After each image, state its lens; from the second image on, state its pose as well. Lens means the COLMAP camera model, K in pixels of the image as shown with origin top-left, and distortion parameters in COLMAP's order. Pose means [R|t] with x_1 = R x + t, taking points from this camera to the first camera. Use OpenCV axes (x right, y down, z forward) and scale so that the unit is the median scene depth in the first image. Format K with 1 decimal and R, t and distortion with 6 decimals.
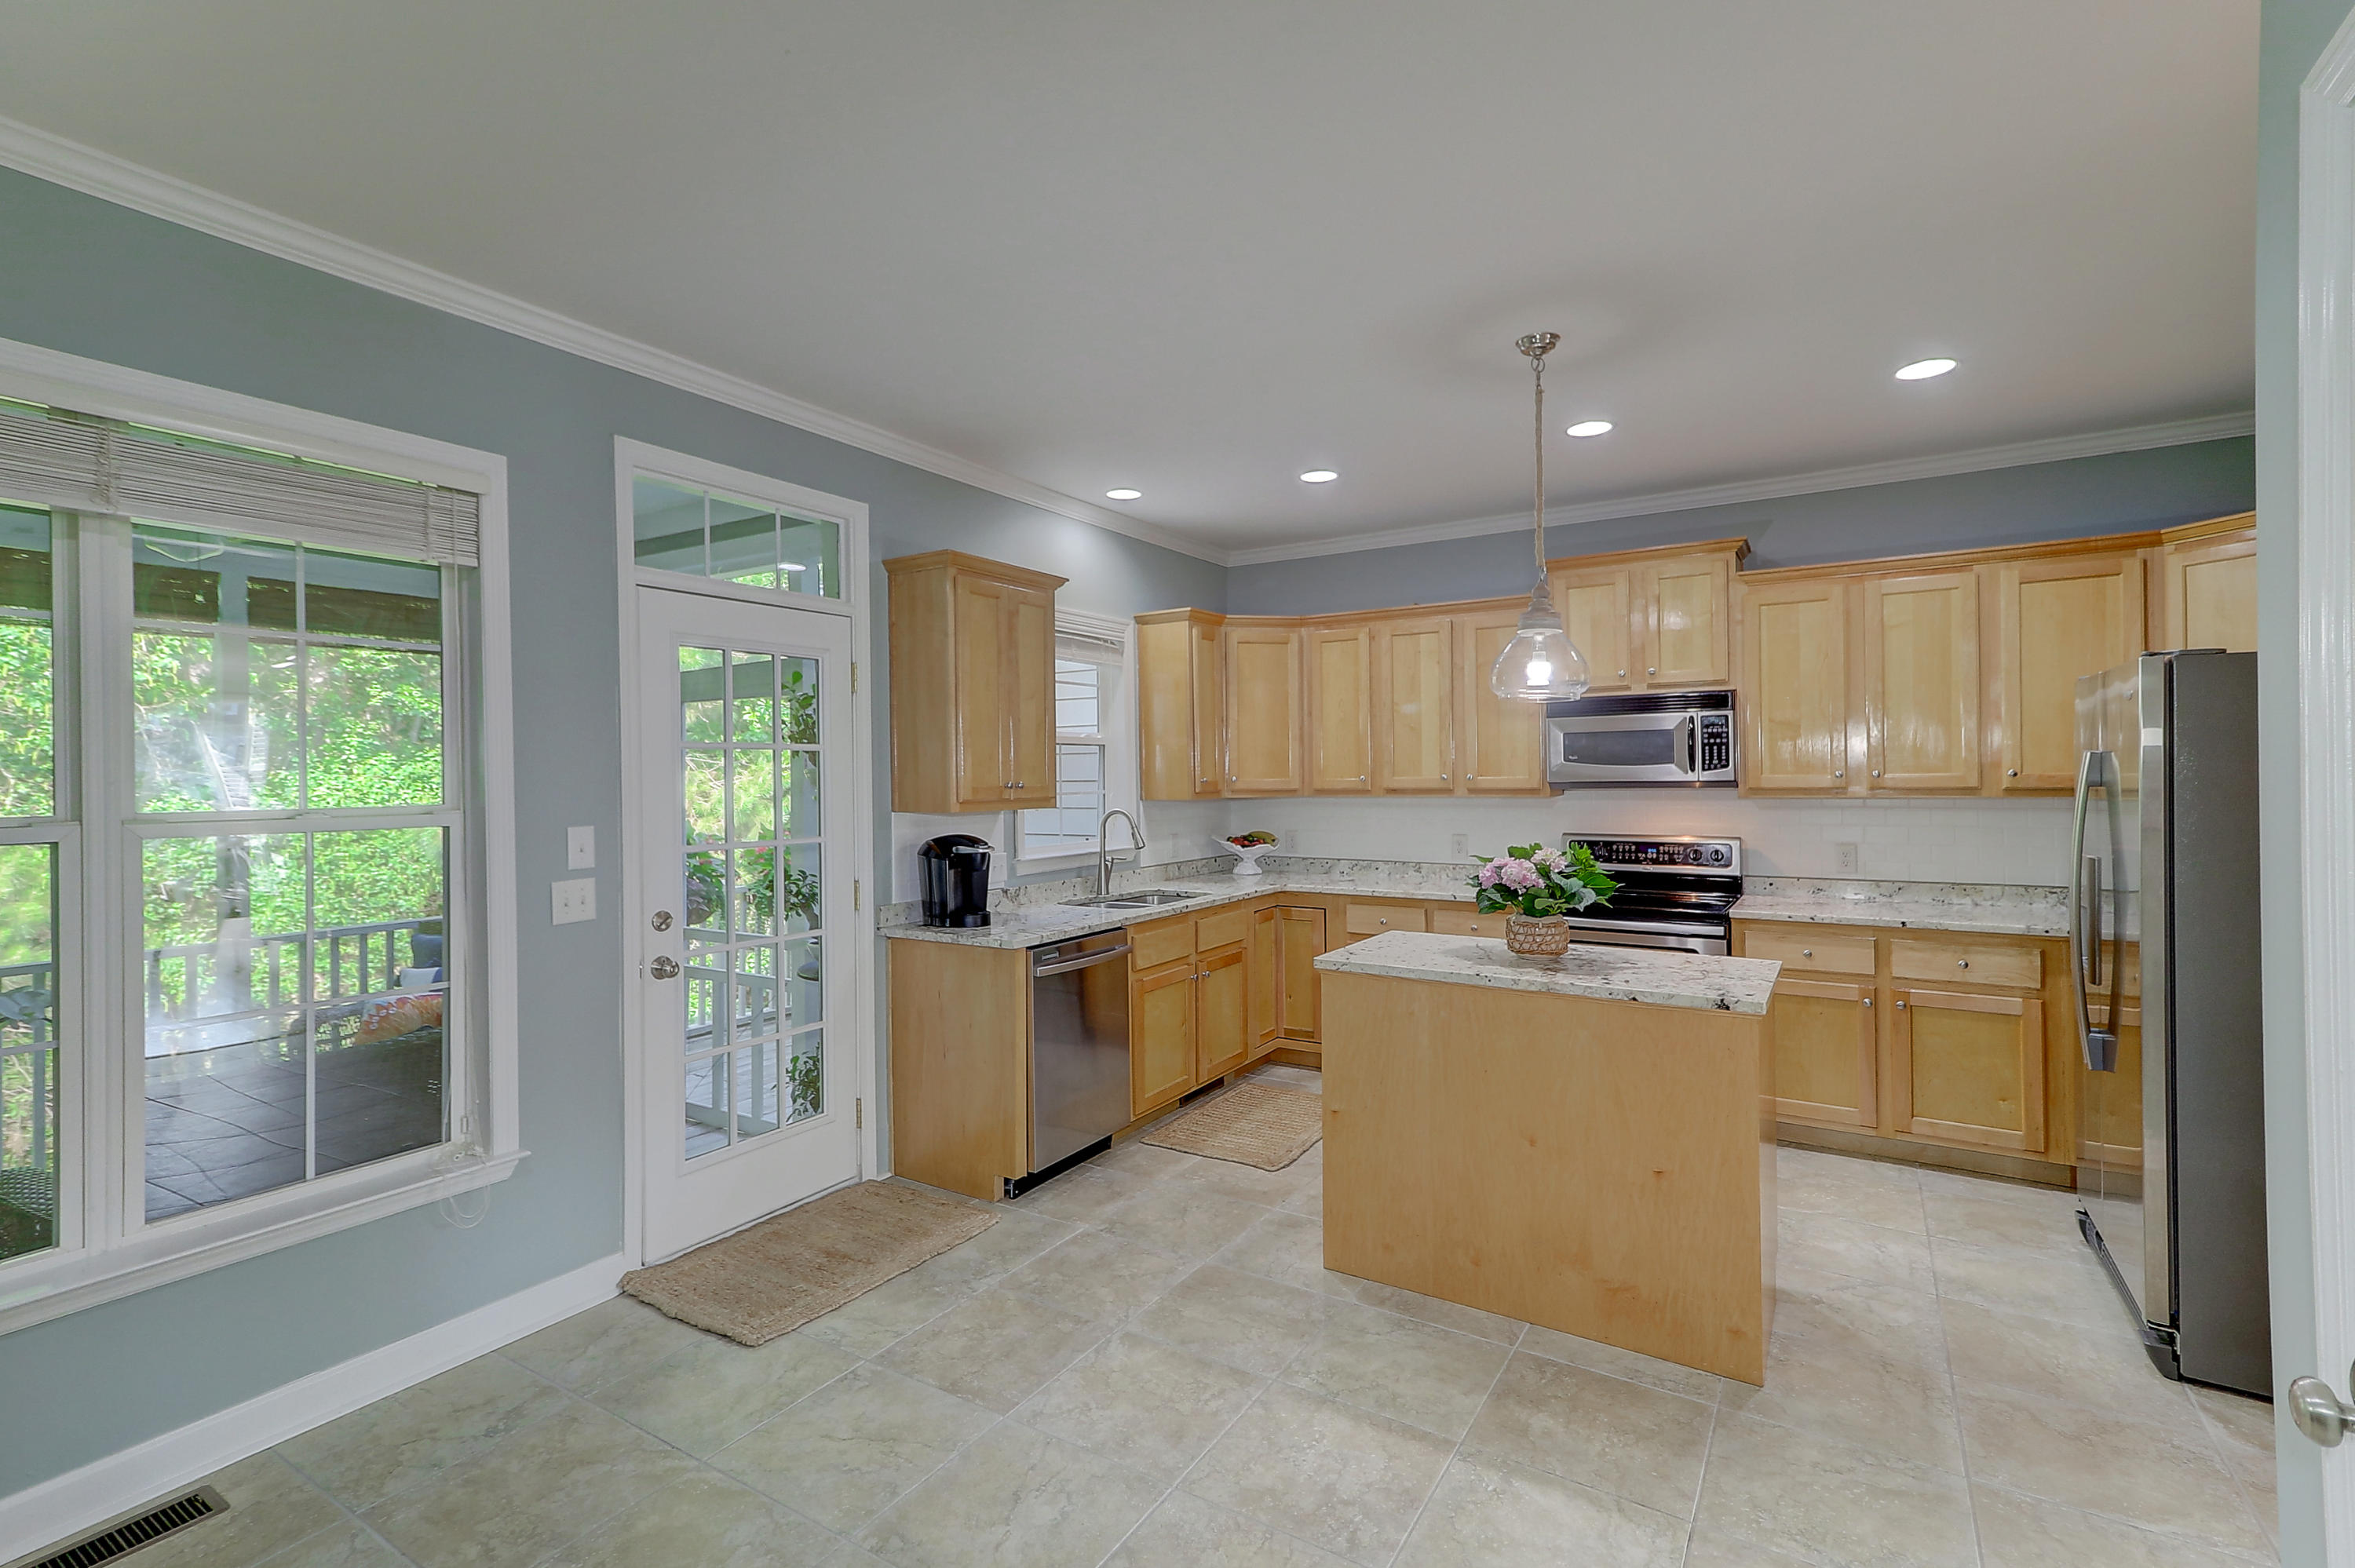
lens RADIAL K [[1066.0, 0, 1171.9], [0, 1066.0, 773.0], [0, 0, 1]] dist [0.021661, 0.000049]
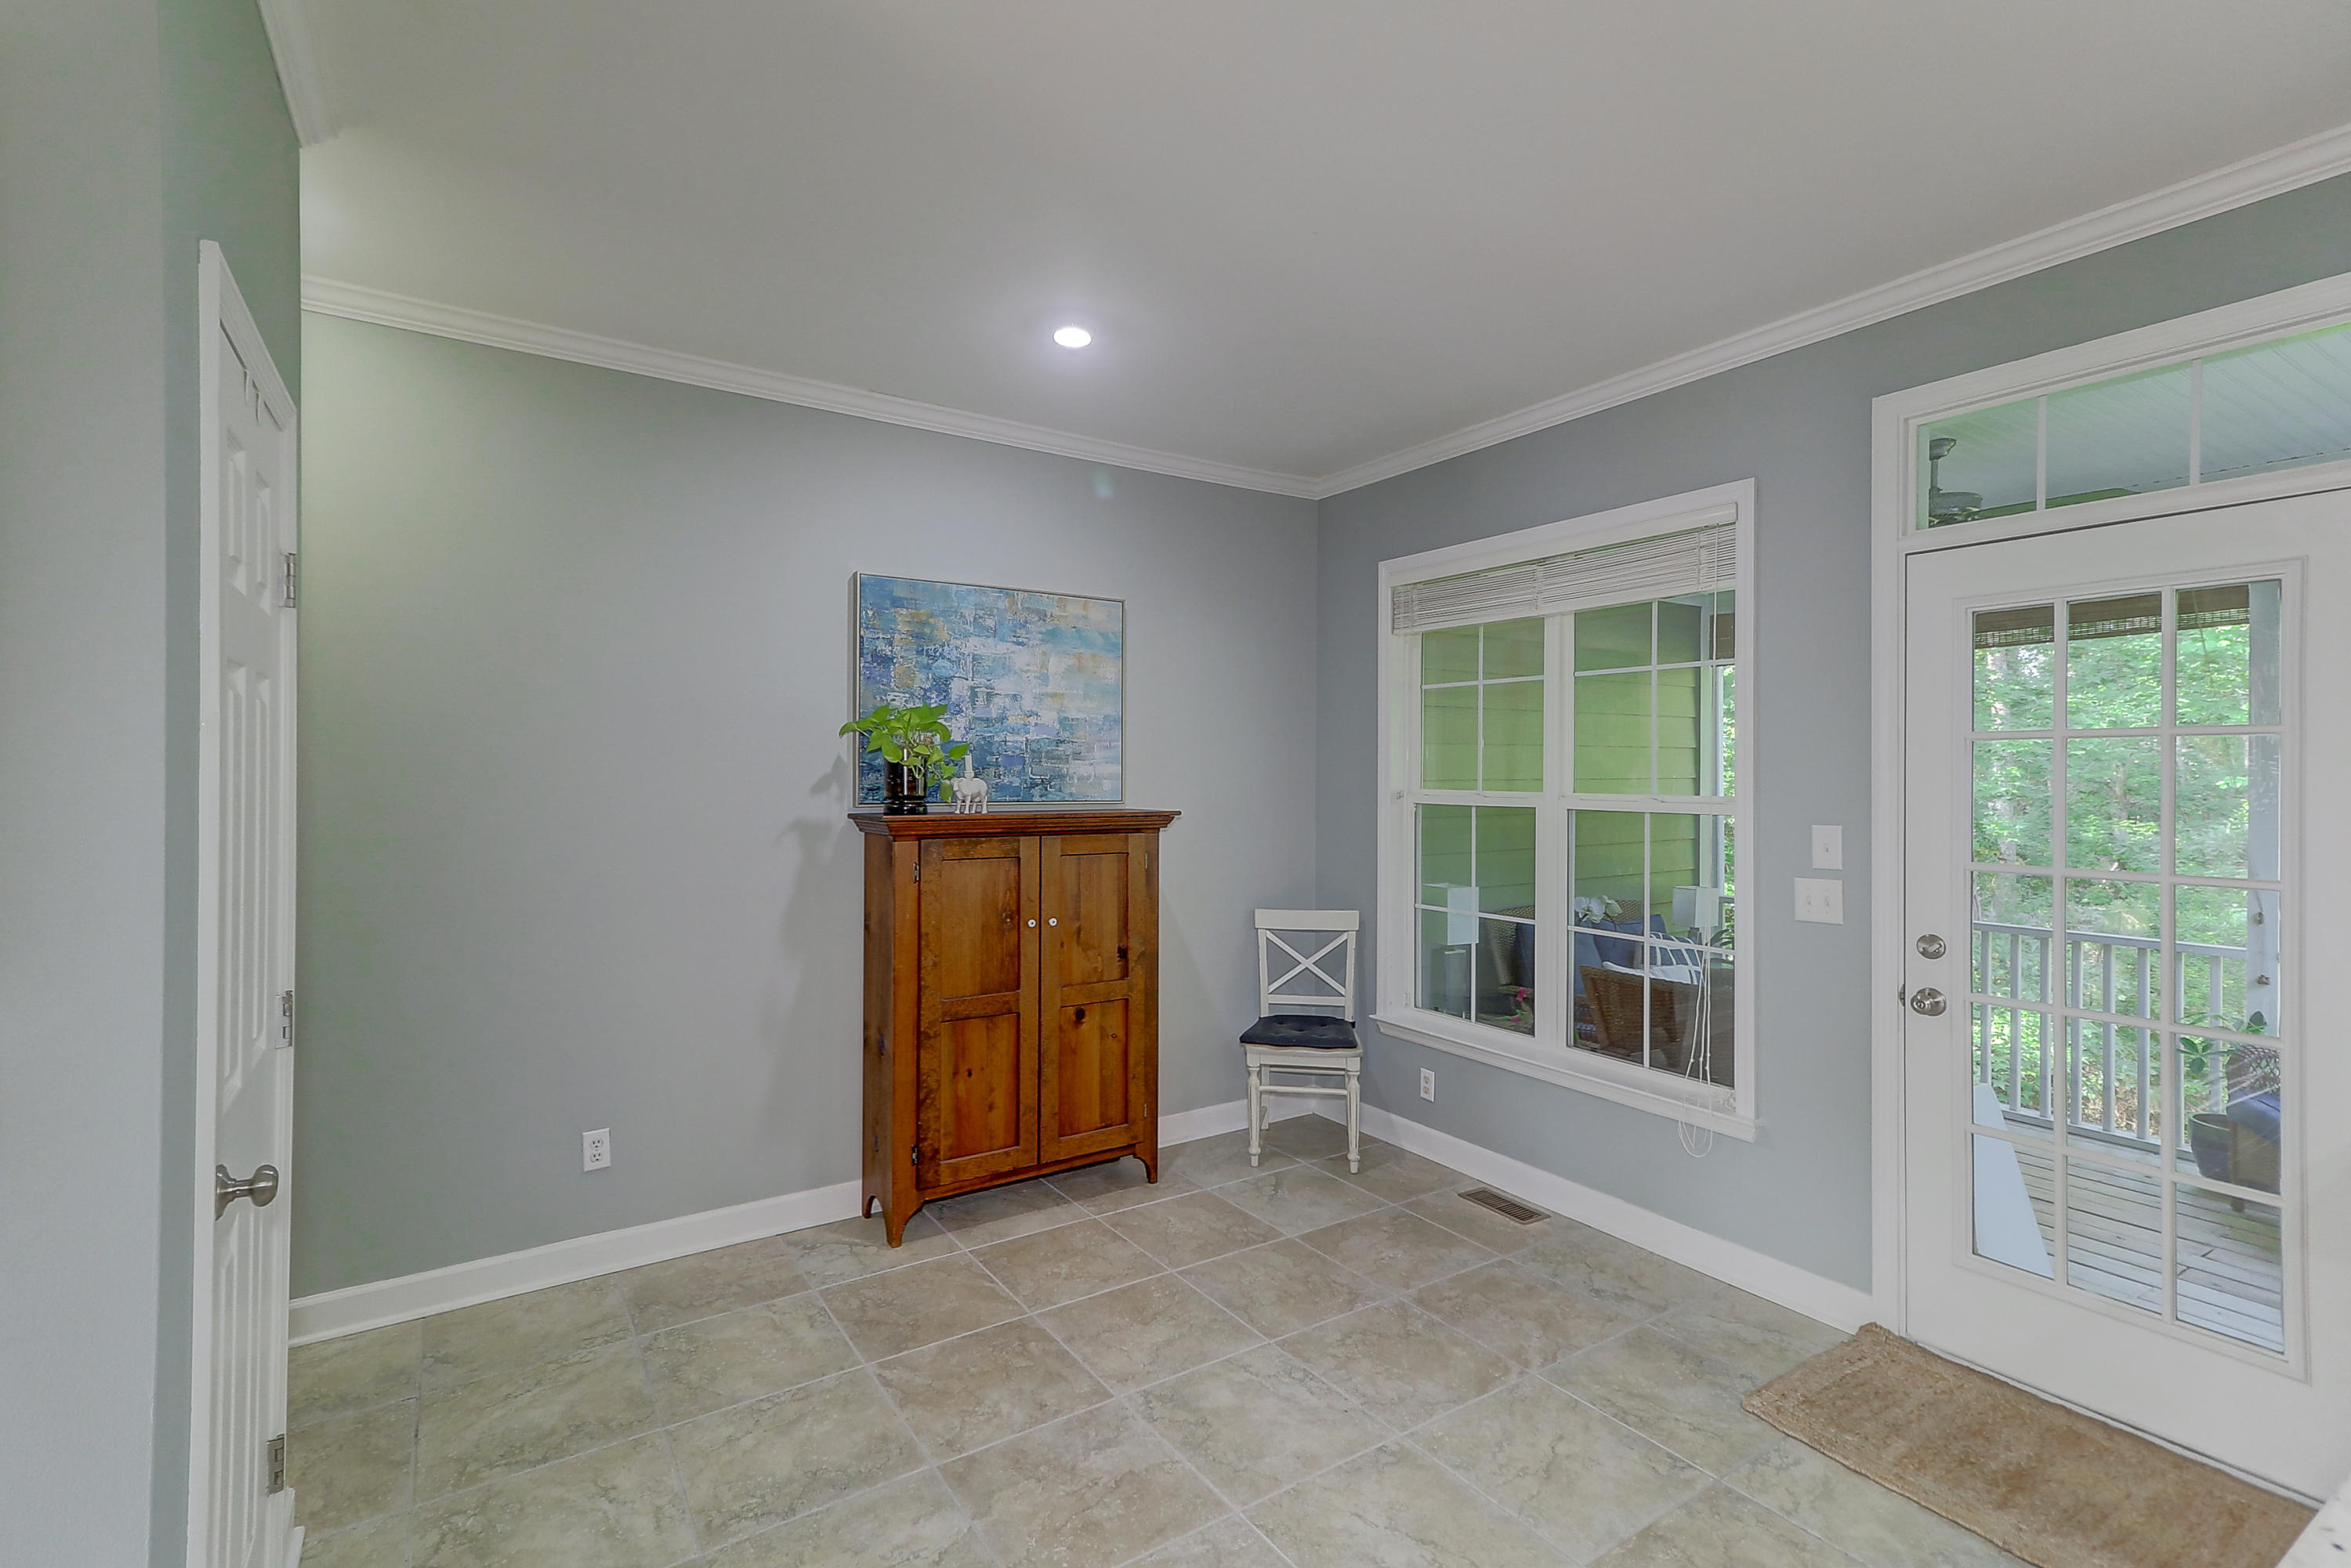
lens RADIAL K [[1069.0, 0, 1157.2], [0, 1069.0, 774.3], [0, 0, 1]] dist [0.020276, -0.000607]
pose [[-0.416989, 0.009284, -0.908864, 0.448552], [-0.000958, 0.999943, 0.010654, -0.004517], [0.908911, 0.005313, -0.416956, 0.654952]]
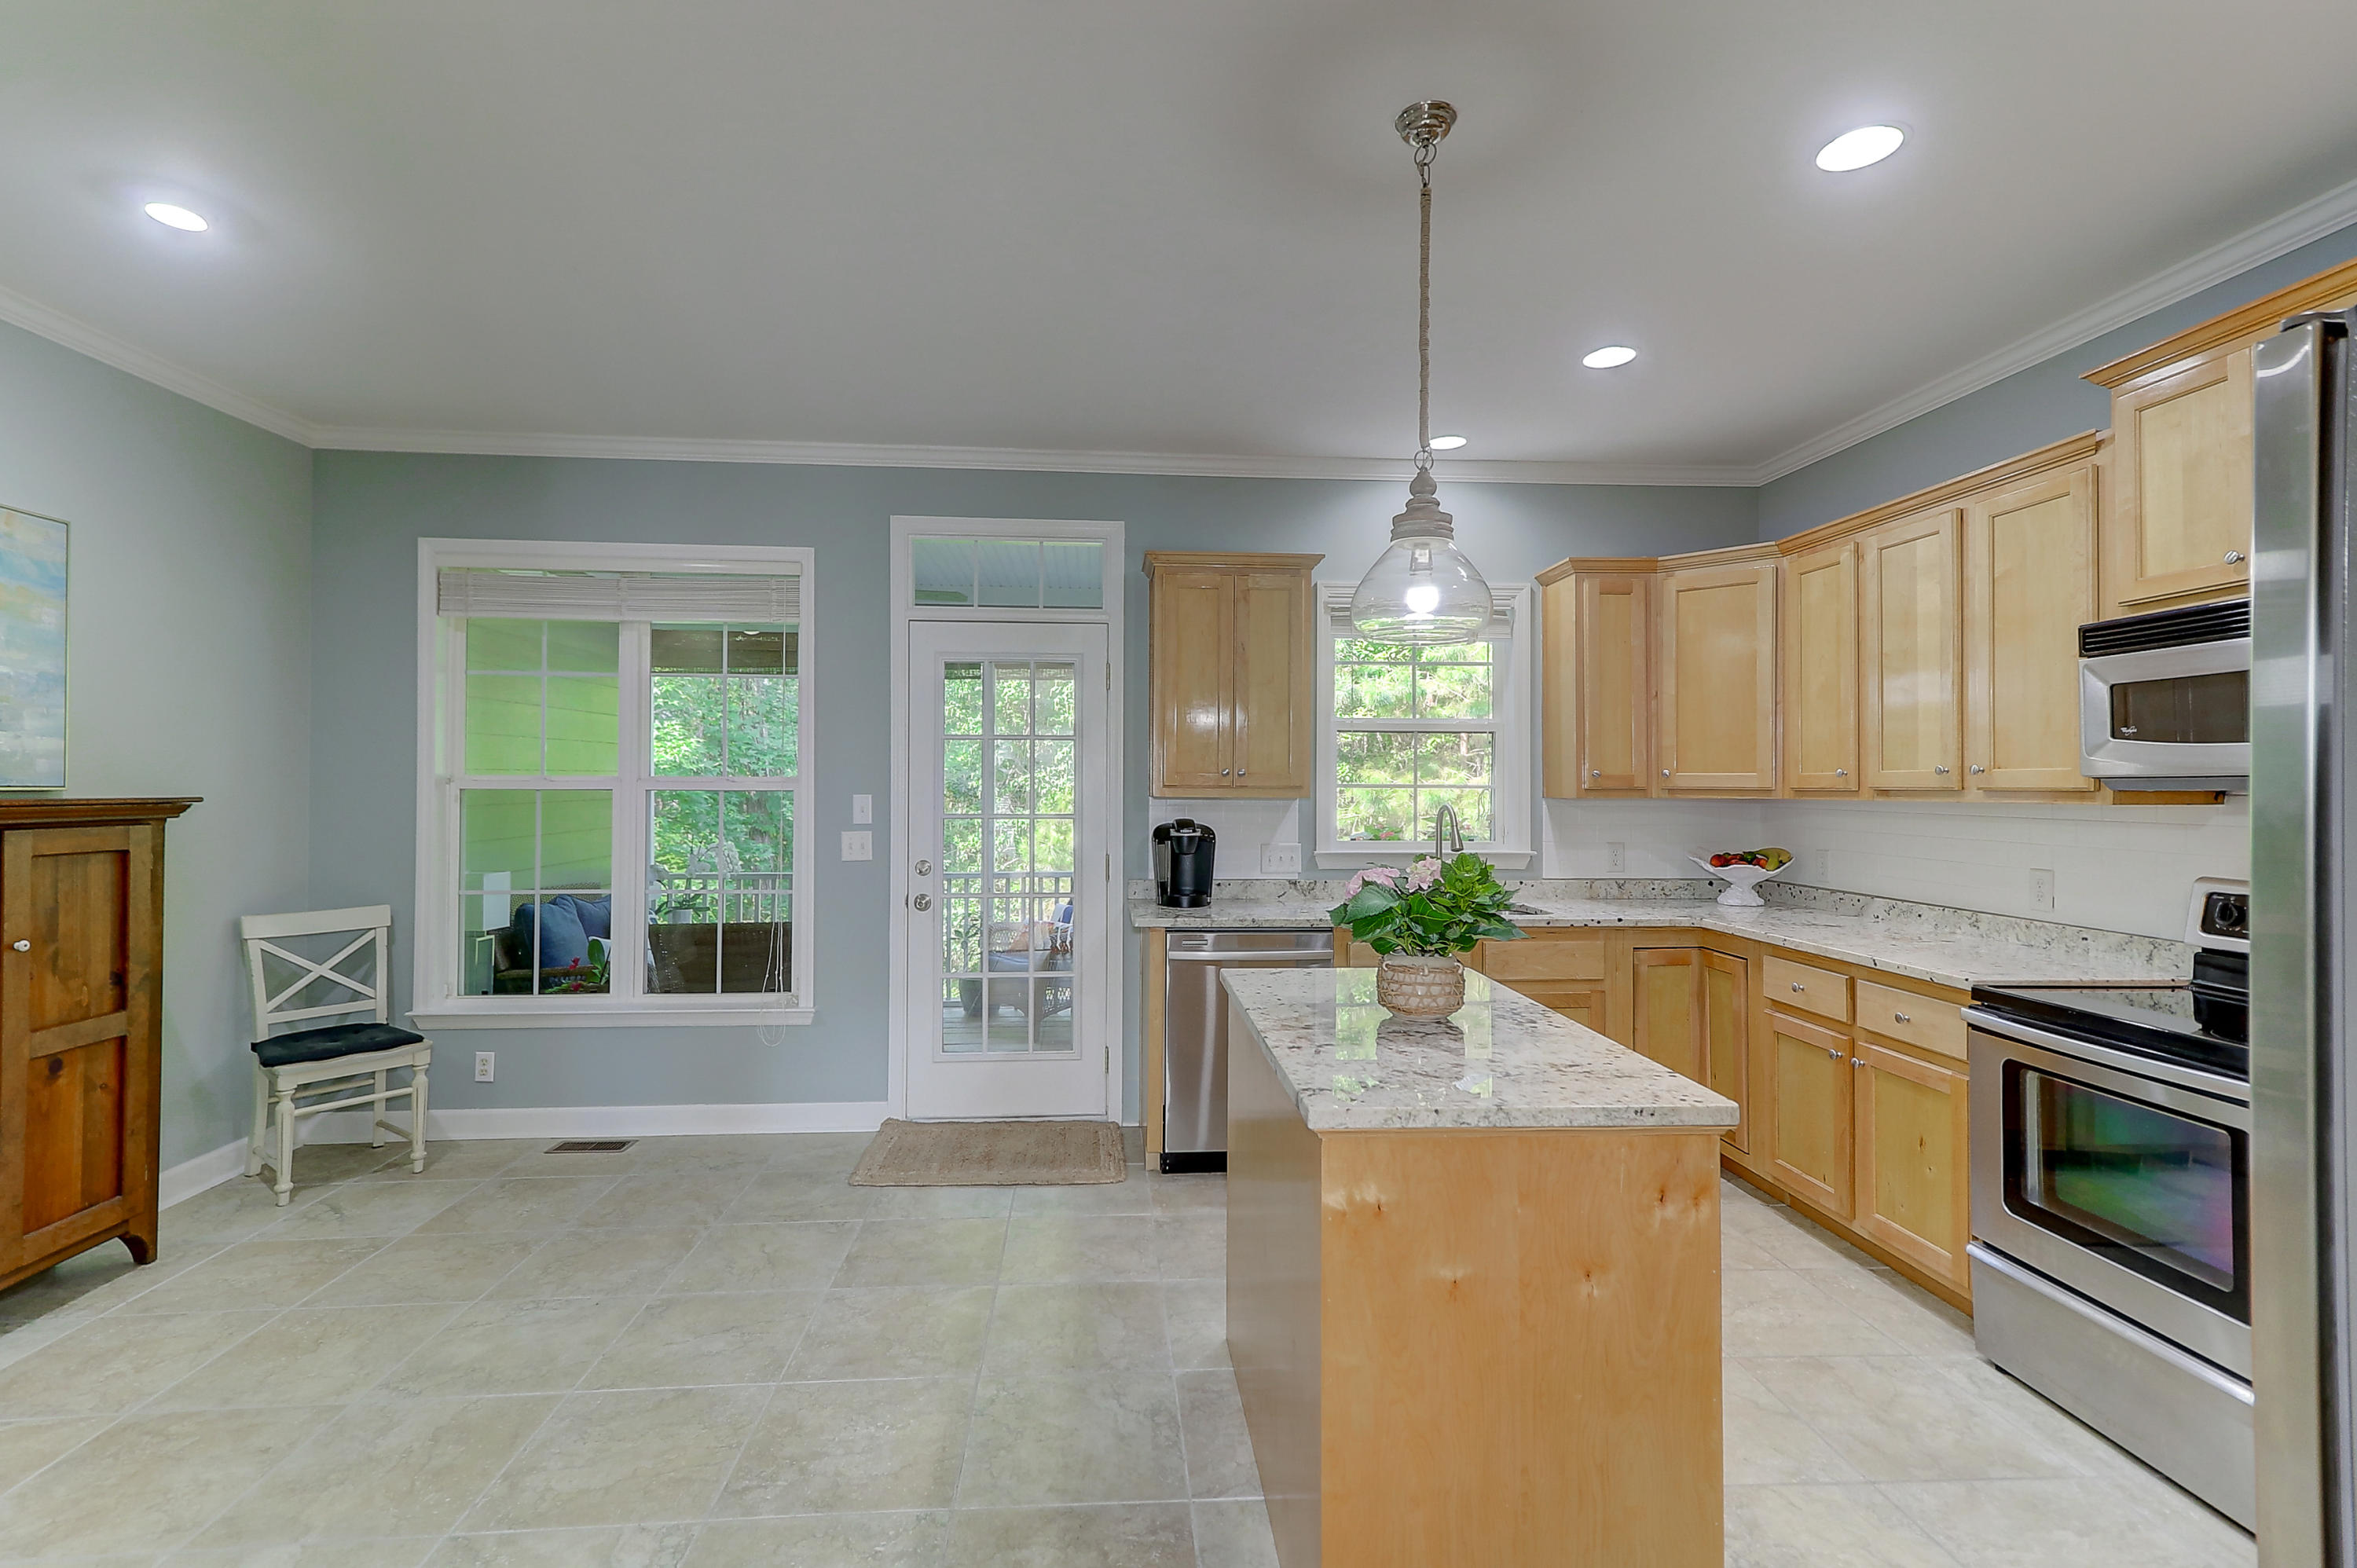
lens RADIAL K [[1068.2, 0, 1167.8], [0, 1068.2, 771.1], [0, 0, 1]] dist [0.019768, -0.000139]
pose [[0.591512, 0.002890, -0.806291, 0.643935], [-0.010625, 0.999935, -0.004211, 0.015650], [0.806226, 0.011058, 0.591504, 0.370243]]
